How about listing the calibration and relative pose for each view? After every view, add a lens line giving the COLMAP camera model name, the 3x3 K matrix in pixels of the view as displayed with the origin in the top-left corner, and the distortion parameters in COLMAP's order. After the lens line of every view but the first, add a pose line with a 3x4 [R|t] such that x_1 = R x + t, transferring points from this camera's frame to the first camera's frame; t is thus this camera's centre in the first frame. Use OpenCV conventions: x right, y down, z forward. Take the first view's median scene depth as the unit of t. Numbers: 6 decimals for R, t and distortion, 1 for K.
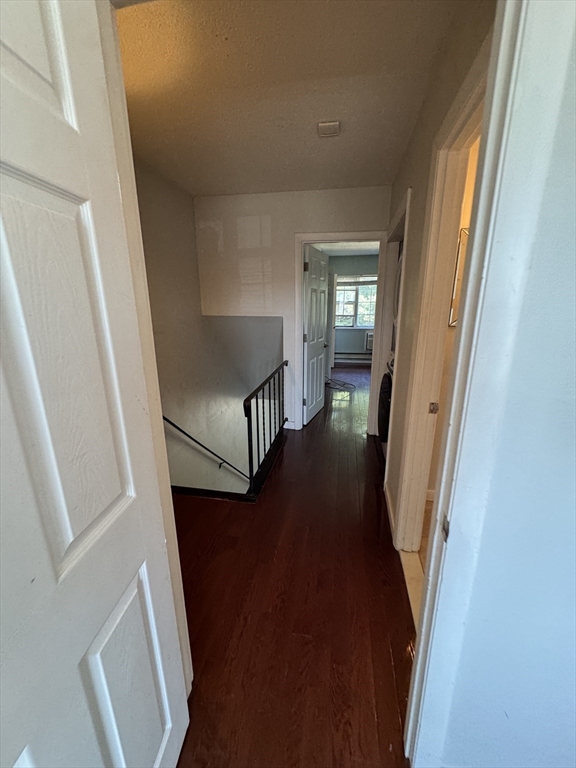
lens RADIAL K [[304.1, 0, 287.3], [0, 304.1, 383.6], [0, 0, 1]] dist [0.000382, 0.000075]
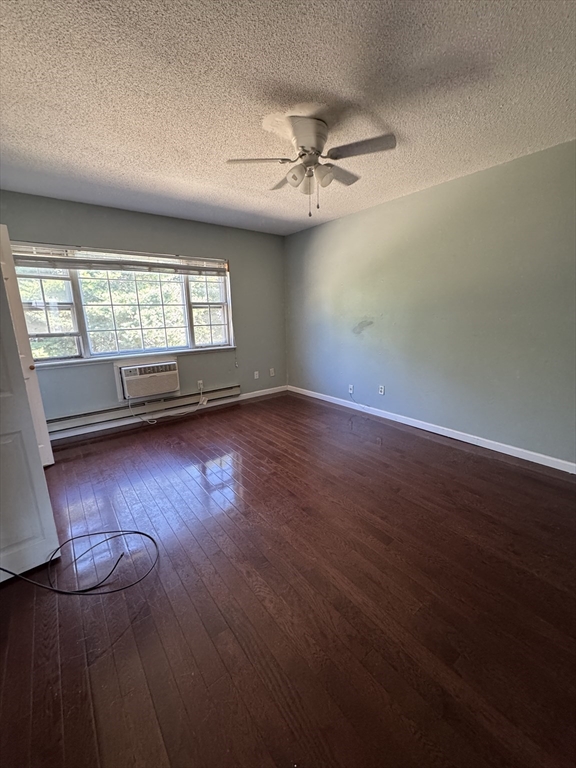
lens RADIAL K [[304.1, 0, 287.9], [0, 304.1, 381.6], [0, 0, 1]] dist [0.000382, 0.000075]
pose [[0.750861, -0.163576, 0.639883, 0.150401], [0.172700, 0.983763, 0.048832, -0.119907], [-0.637481, 0.073842, 0.766919, 0.449623]]
